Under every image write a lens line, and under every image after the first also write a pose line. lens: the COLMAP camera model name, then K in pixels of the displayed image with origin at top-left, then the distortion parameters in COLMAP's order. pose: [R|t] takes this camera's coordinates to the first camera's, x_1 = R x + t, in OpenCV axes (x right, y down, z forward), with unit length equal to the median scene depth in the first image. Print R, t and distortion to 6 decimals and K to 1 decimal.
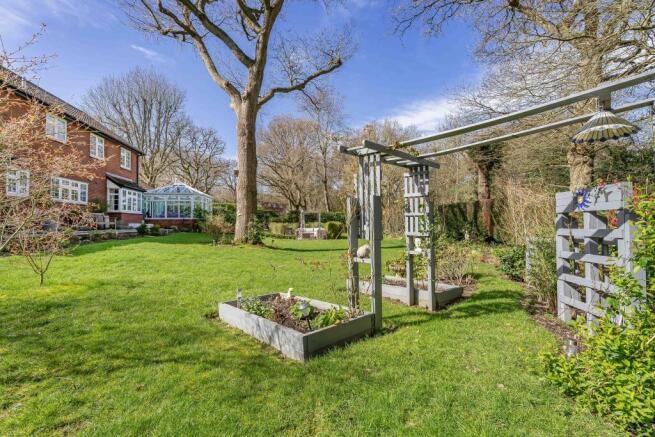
lens RADIAL K [[291.9, 0, 327.5], [0, 291.9, 218.5], [0, 0, 1]] dist [-0.003456, -0.000943]
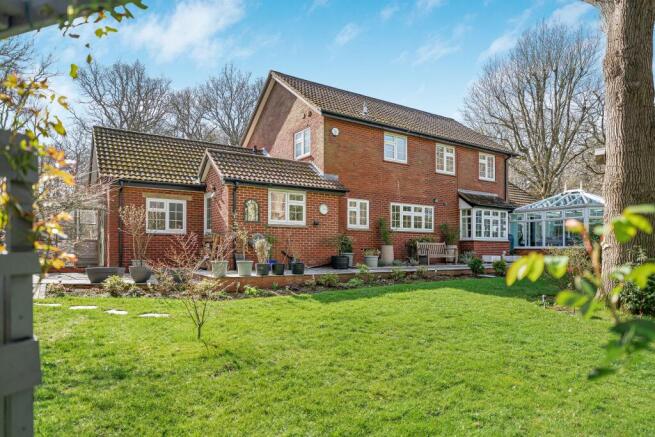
lens RADIAL K [[402.9, 0, 327.5], [0, 402.9, 244.5], [0, 0, 1]] dist [-0.000605, -0.000109]
pose [[0.417918, -0.002939, -0.908480, 0.073457], [0.014282, 0.999892, 0.003335, -0.019220], [0.908373, -0.014369, 0.417915, 0.226433]]
